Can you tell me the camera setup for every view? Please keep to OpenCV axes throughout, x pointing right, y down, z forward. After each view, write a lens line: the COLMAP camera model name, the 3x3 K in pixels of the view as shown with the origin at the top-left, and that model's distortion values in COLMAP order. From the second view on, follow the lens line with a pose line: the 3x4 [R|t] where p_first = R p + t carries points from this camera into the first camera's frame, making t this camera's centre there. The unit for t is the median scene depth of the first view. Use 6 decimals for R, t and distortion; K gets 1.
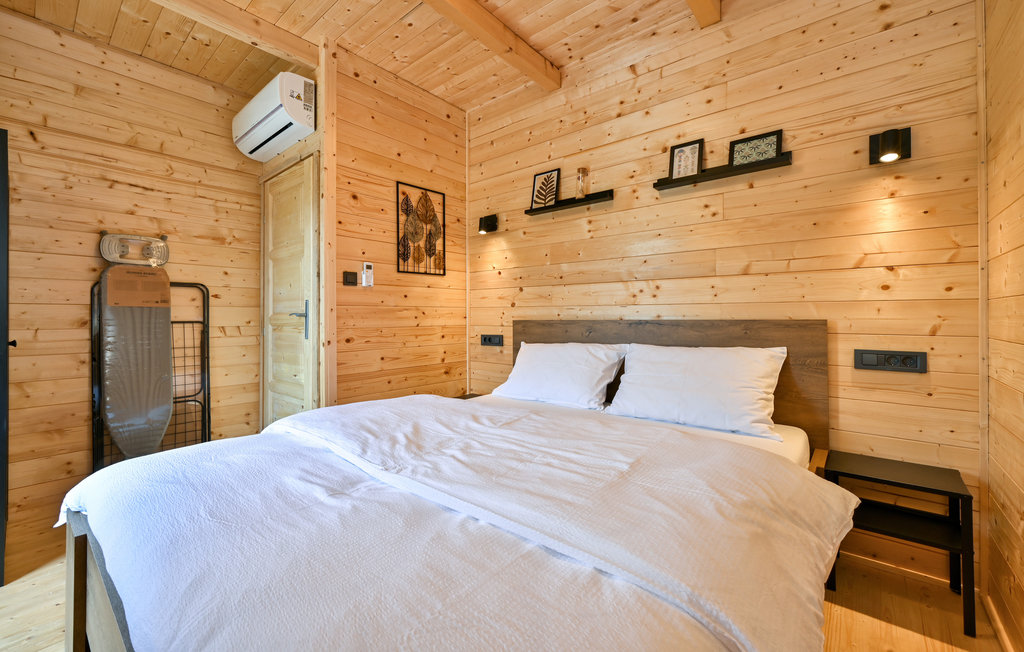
lens RADIAL K [[419.6, 0, 516.4], [0, 419.6, 316.4], [0, 0, 1]] dist [-0.003501, 0.001308]
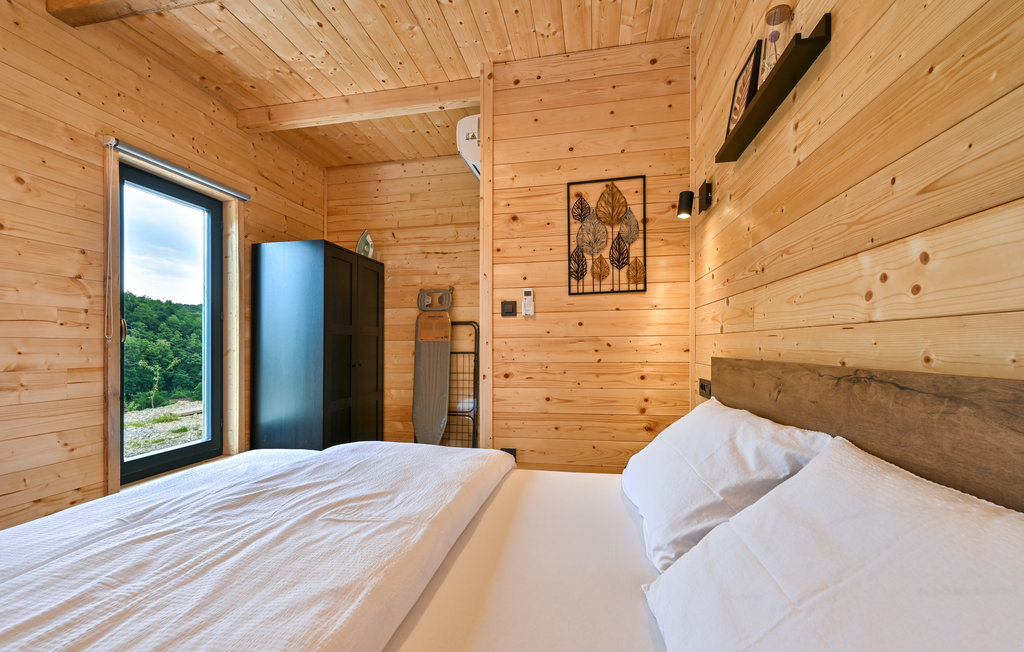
lens RADIAL K [[419.6, 0, 517.0], [0, 419.6, 346.6], [0, 0, 1]] dist [-0.003501, 0.001308]
pose [[0.478994, 0.001354, -0.877817, 0.386267], [0.006068, 0.999970, 0.004854, -0.010074], [0.877797, -0.007651, 0.478971, 0.526143]]
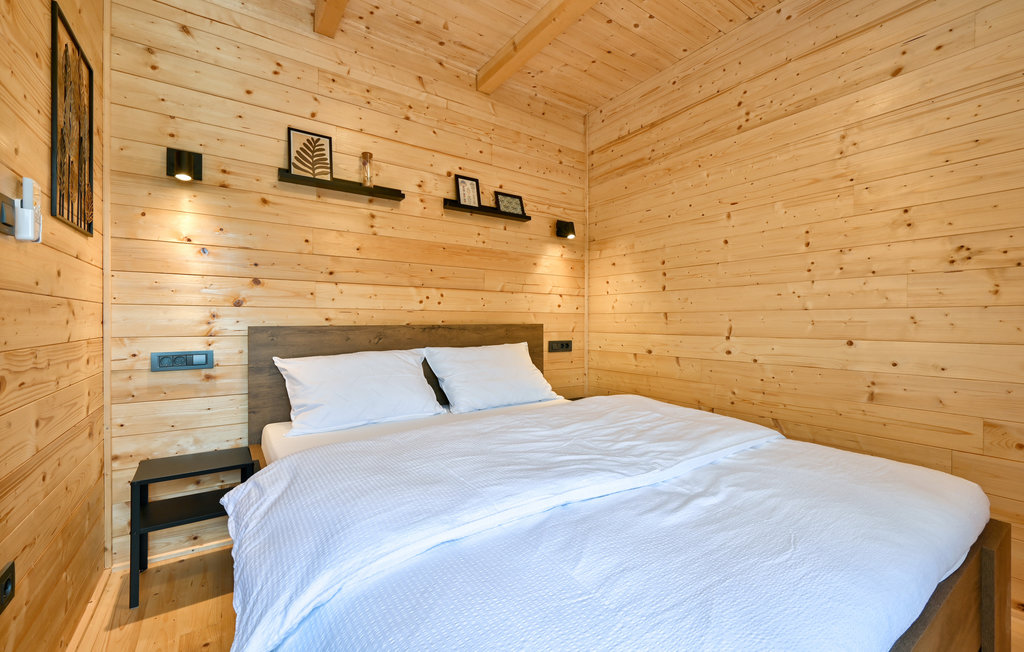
lens RADIAL K [[419.6, 0, 512.7], [0, 419.6, 325.0], [0, 0, 1]] dist [-0.003501, 0.001308]
pose [[0.269401, -0.004645, 0.963017, -0.578025], [-0.001979, 0.999984, 0.005377, 0.002317], [-0.963026, -0.003354, 0.269387, 0.442818]]
